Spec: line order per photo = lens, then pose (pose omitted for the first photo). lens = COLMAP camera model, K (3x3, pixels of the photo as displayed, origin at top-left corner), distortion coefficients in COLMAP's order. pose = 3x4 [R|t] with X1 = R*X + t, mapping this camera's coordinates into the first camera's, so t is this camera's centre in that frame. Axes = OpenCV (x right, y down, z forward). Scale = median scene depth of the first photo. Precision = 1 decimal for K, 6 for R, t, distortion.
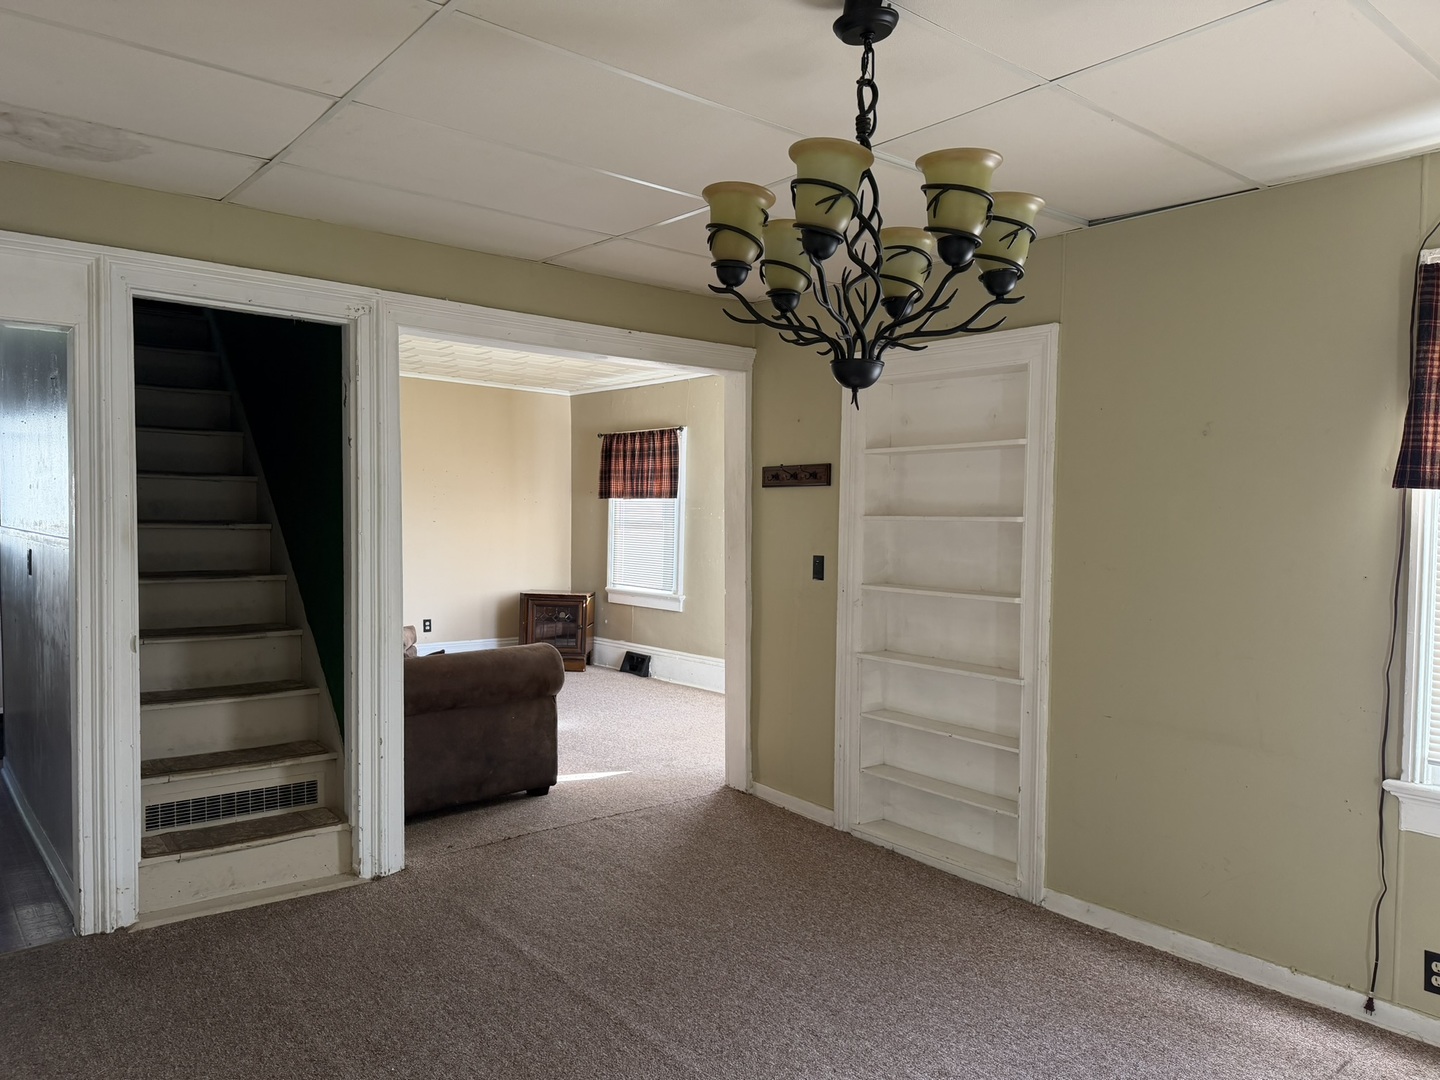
lens RADIAL K [[985.6, 0, 720.0], [0, 985.6, 540.0], [0, 0, 1]] dist [0.002973, -0.000929]
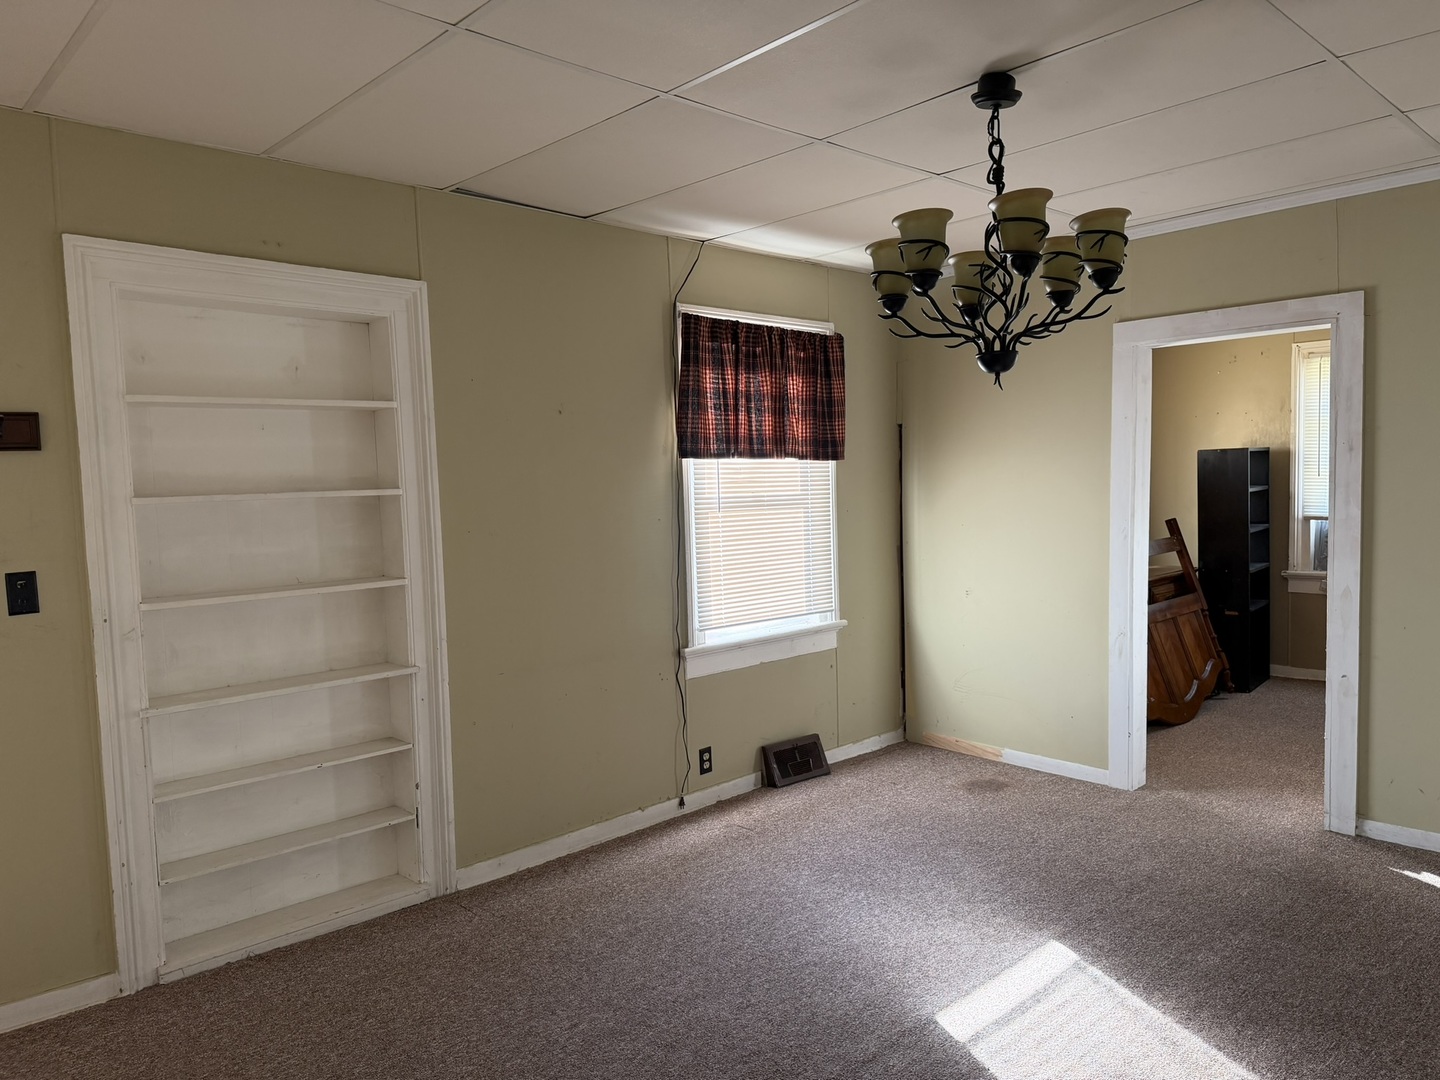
lens RADIAL K [[1006.6, 0, 716.3], [0, 1006.6, 553.2], [0, 0, 1]] dist [-0.004910, -0.002058]
pose [[-0.071839, -0.084303, 0.993847, -0.583979], [0.059866, 0.994261, 0.088666, -0.026313], [-0.995618, 0.065867, -0.066380, 0.719247]]
